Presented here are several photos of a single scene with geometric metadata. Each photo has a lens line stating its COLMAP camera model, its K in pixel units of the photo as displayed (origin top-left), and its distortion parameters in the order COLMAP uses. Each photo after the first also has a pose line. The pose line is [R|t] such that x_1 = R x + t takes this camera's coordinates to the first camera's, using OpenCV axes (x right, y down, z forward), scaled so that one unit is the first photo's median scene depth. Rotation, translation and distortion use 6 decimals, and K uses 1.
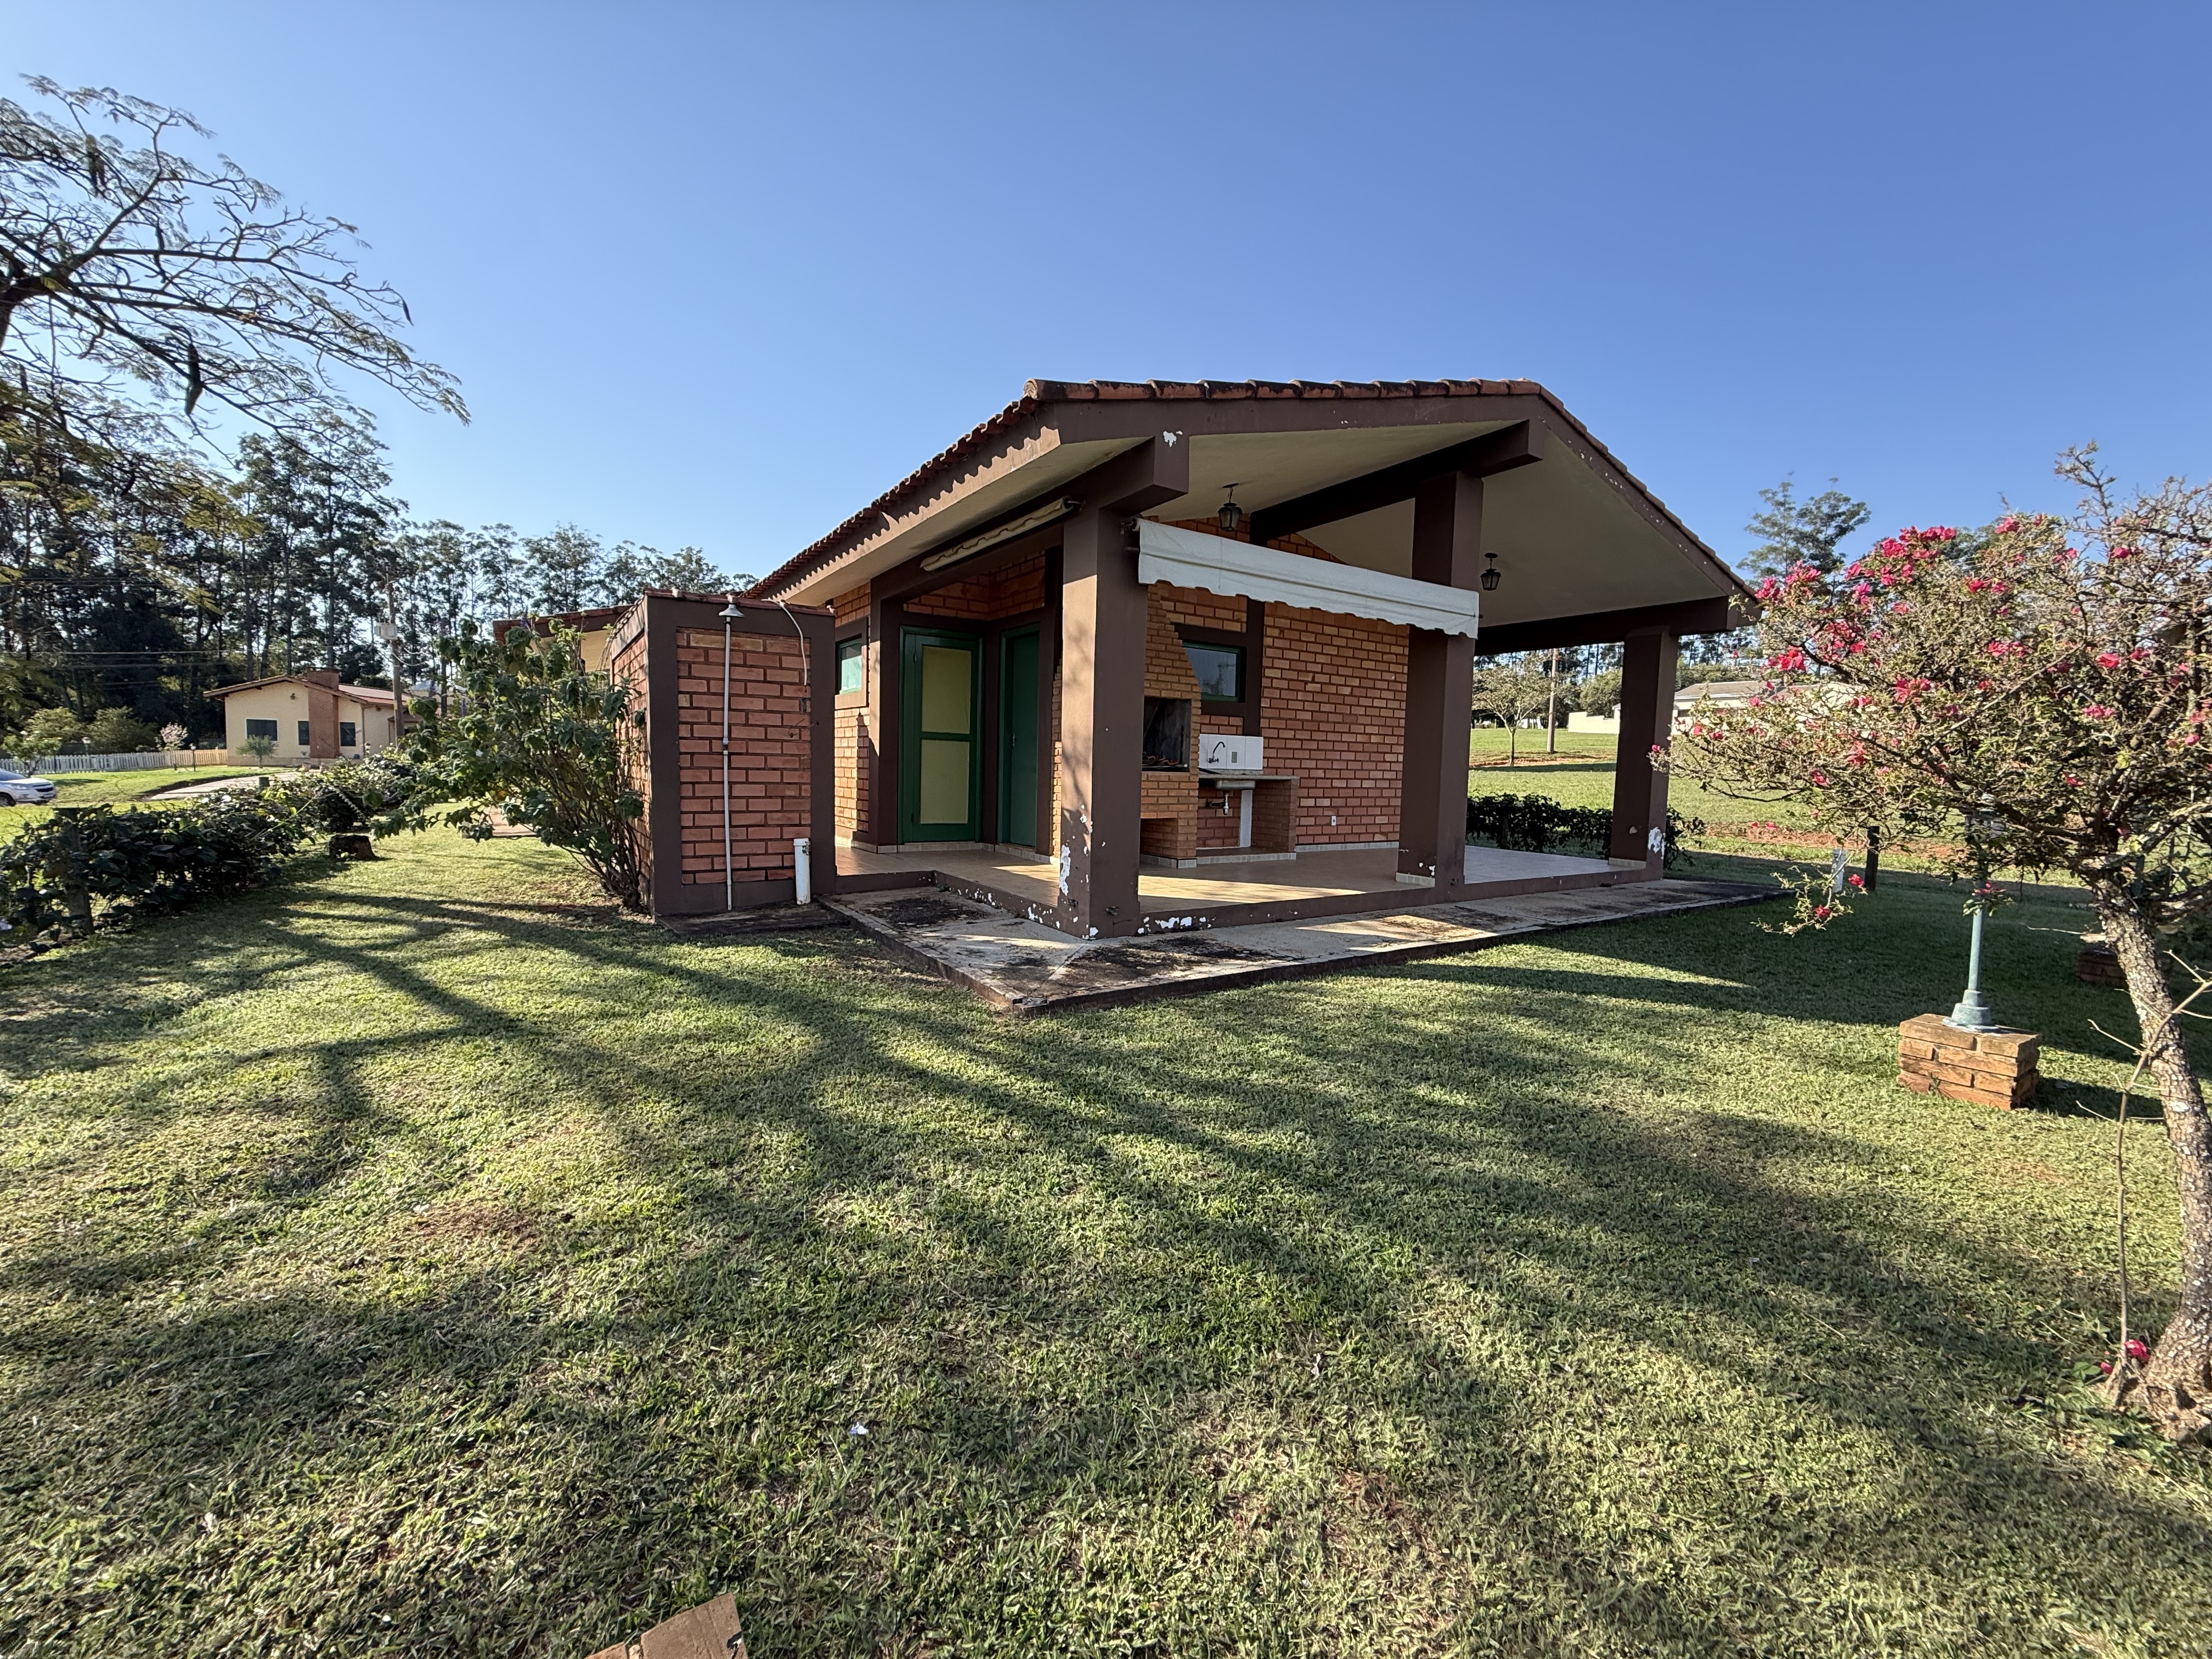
lens RADIAL K [[877.4, 0, 1099.6], [0, 877.4, 835.0], [0, 0, 1]] dist [0.000562, -0.000174]
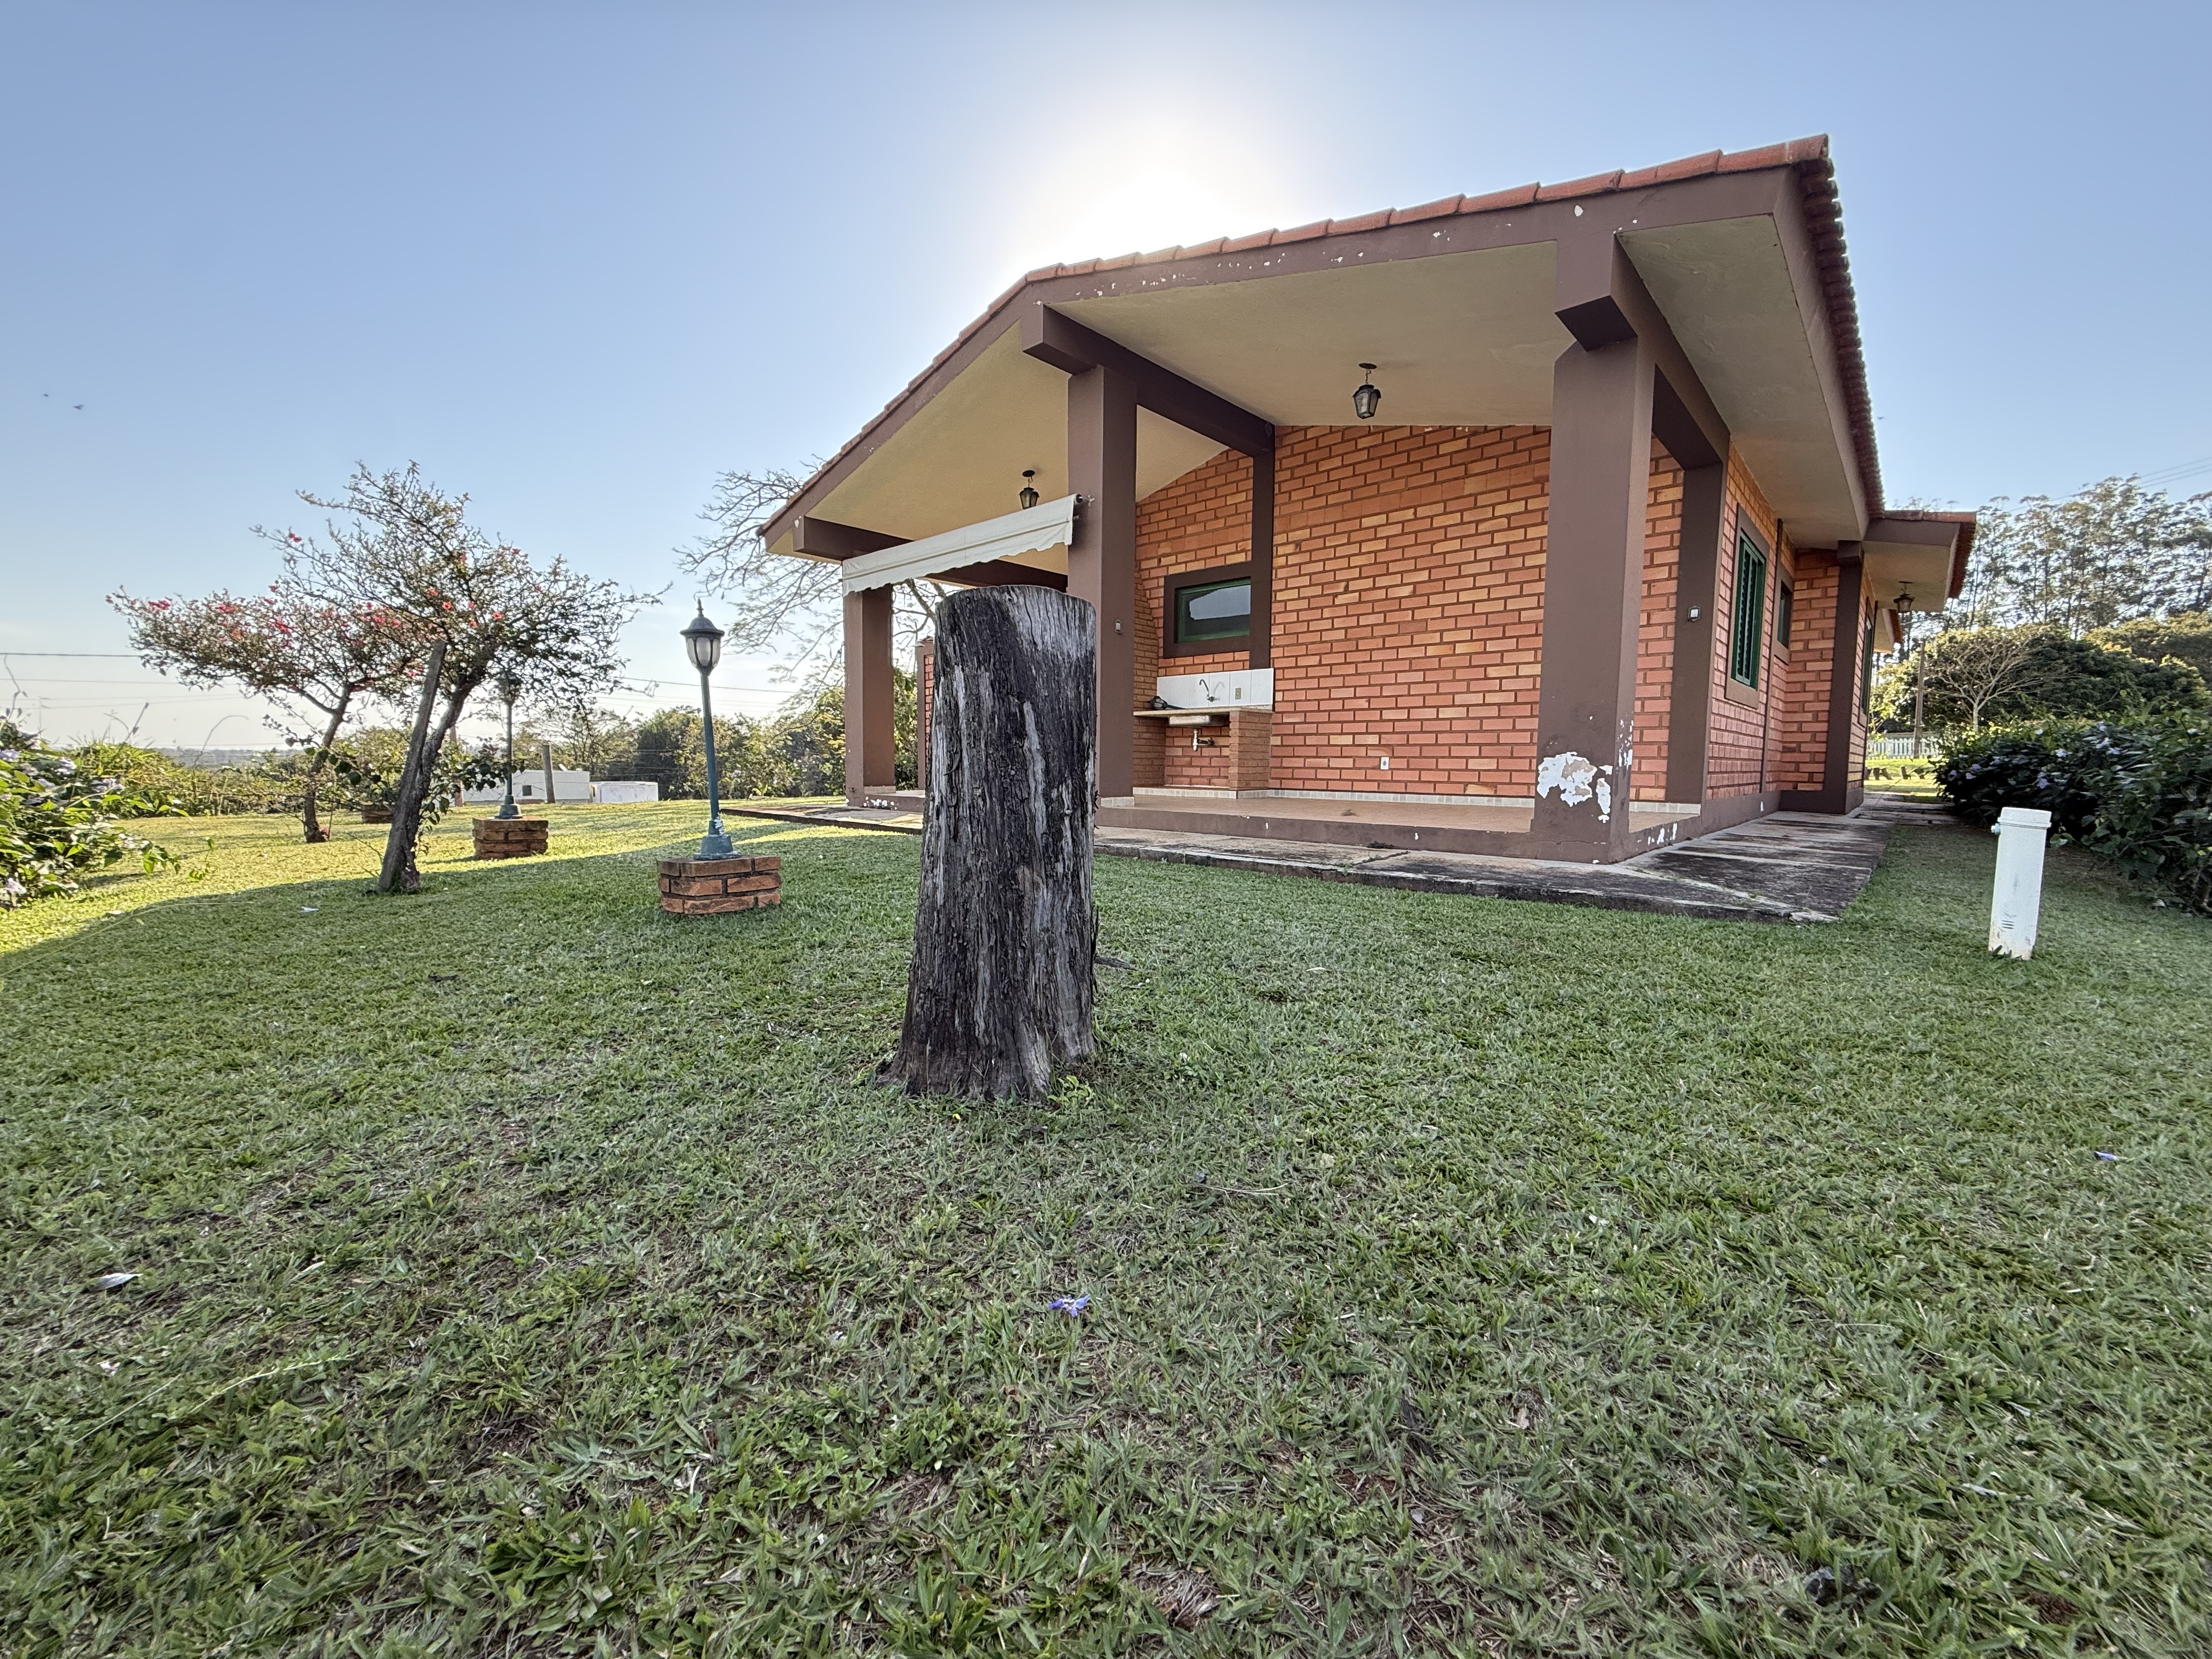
lens RADIAL K [[877.4, 0, 1101.3], [0, 877.4, 829.1], [0, 0, 1]] dist [0.000562, -0.000174]
pose [[0.231283, 0.054762, -0.971344, 1.583182], [-0.079261, 0.996156, 0.037289, 0.053435], [0.969653, 0.068365, 0.234734, 0.950962]]
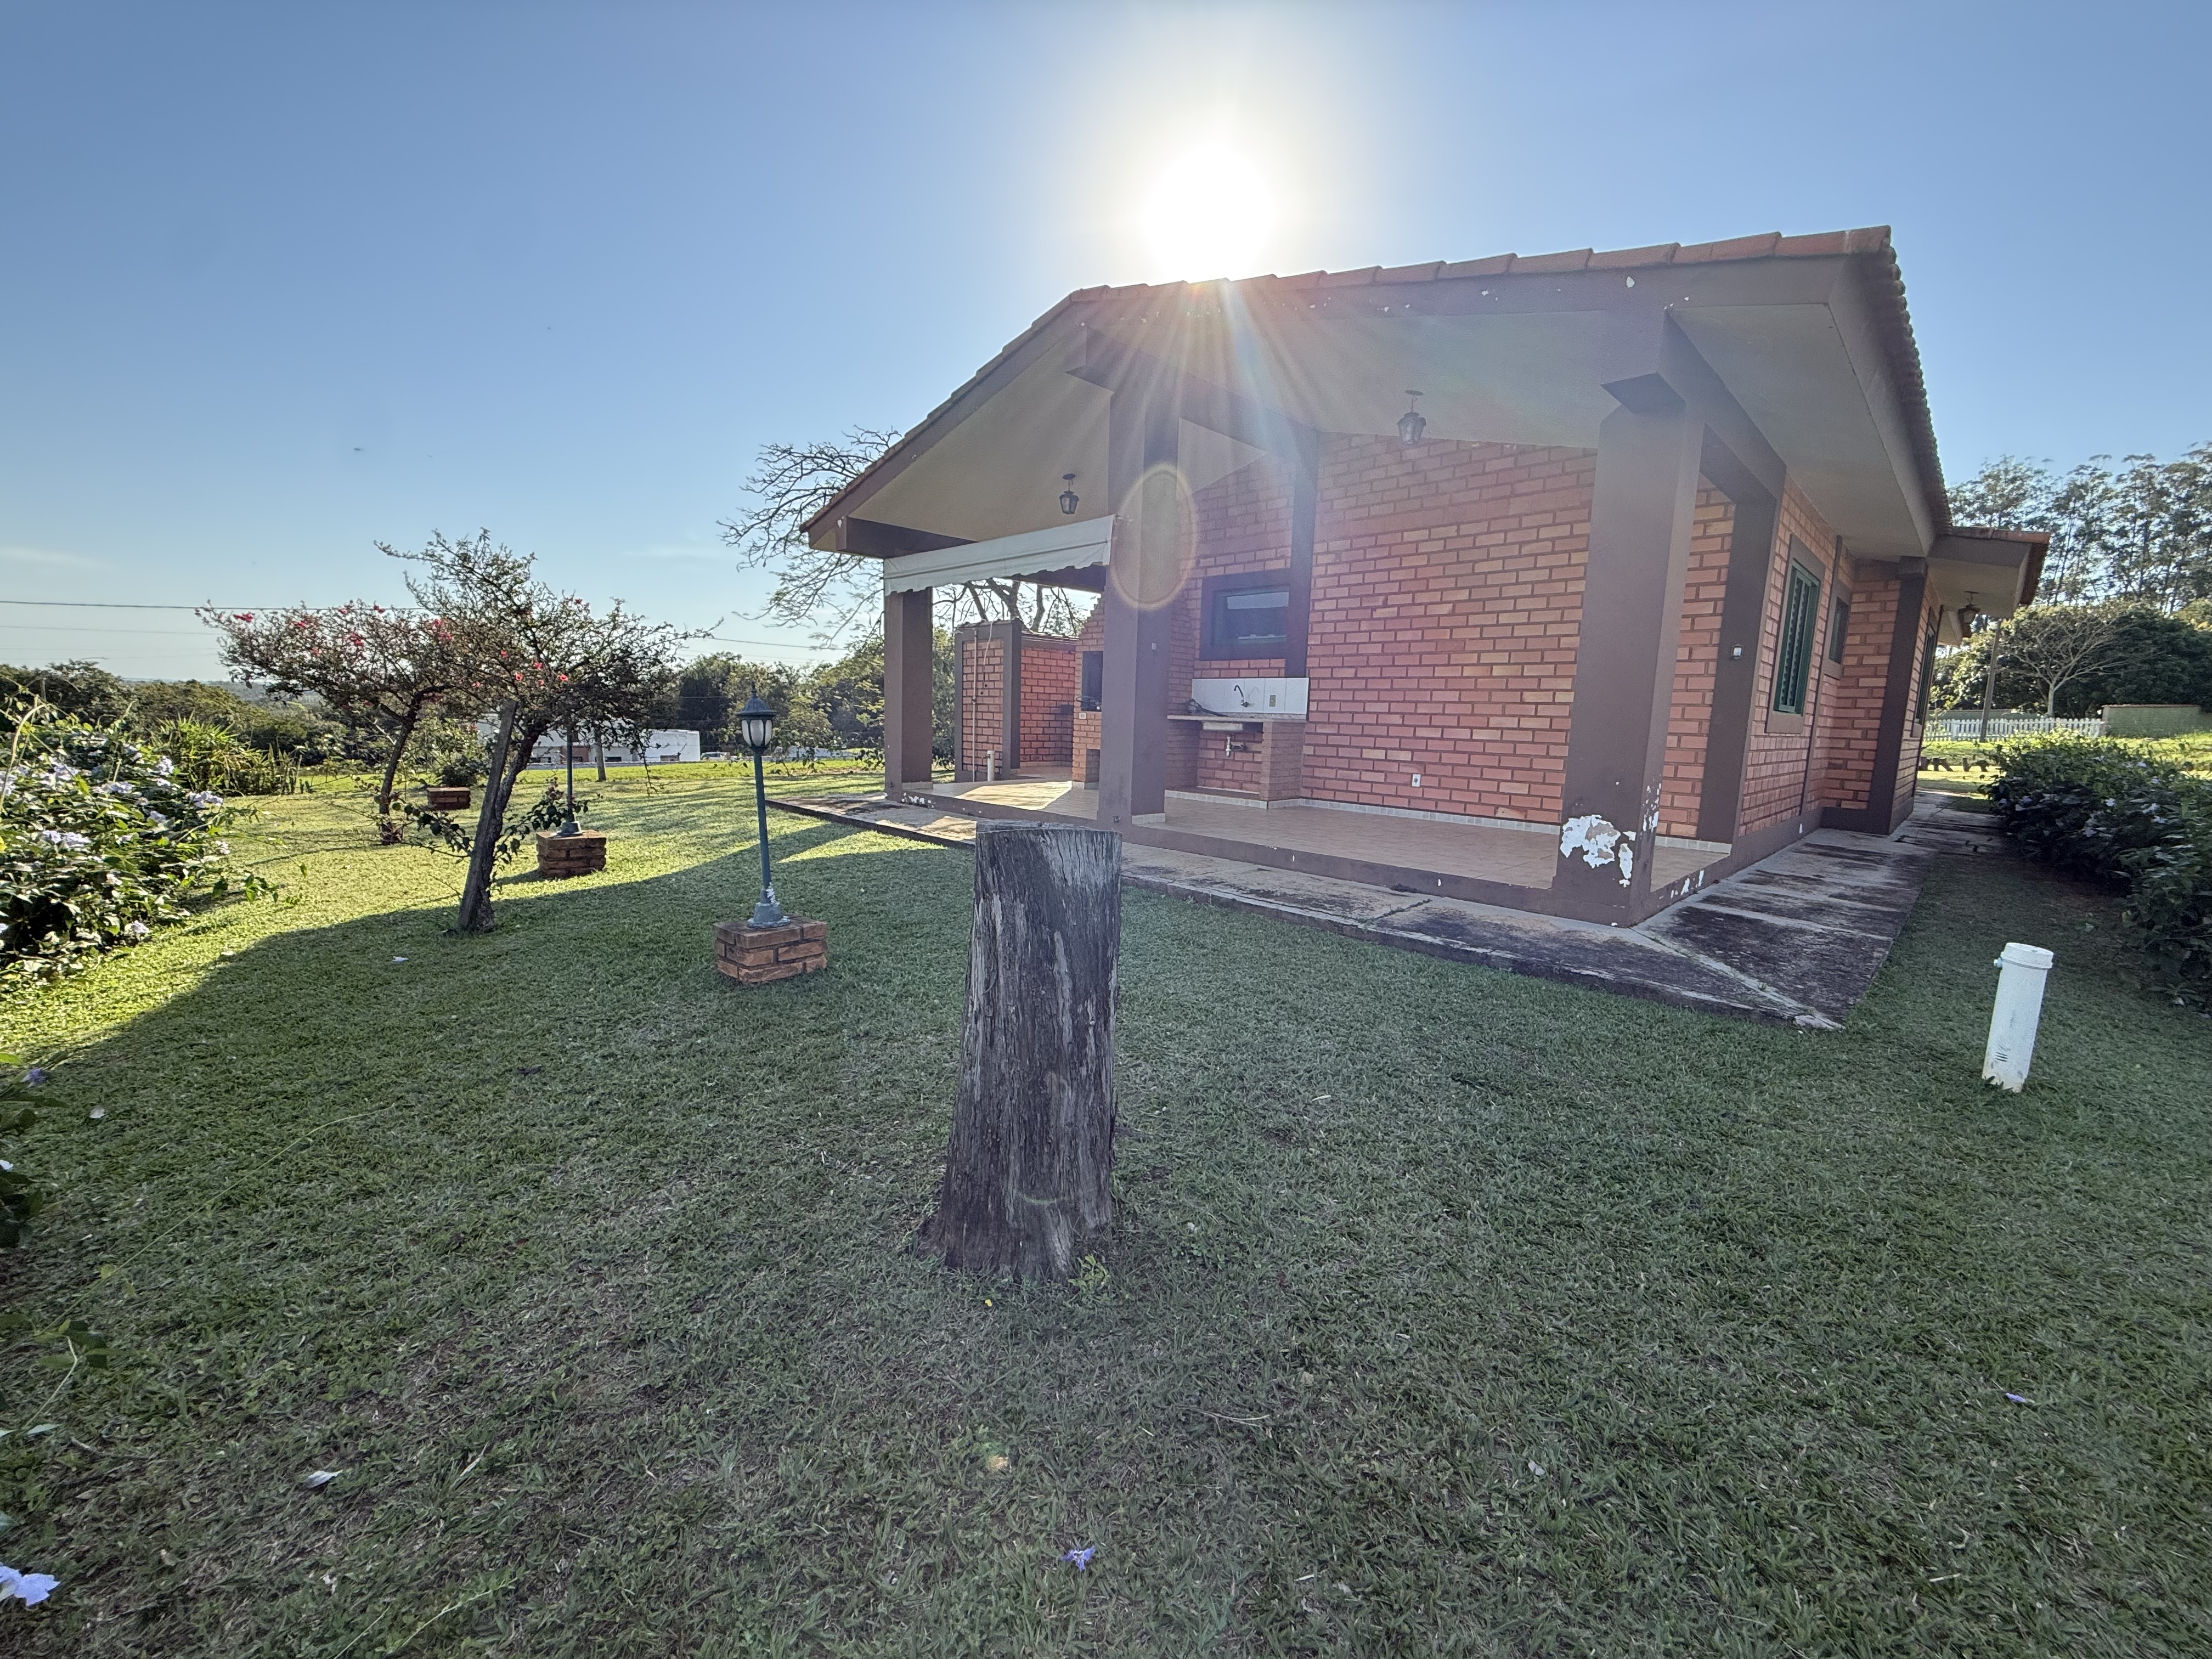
lens RADIAL K [[877.4, 0, 1101.4], [0, 877.4, 830.4], [0, 0, 1]] dist [0.000562, -0.000174]
pose [[0.192279, 0.113086, -0.974803, 1.603477], [-0.102252, 0.990240, 0.094708, -0.028835], [0.975999, 0.081465, 0.201965, 0.941605]]
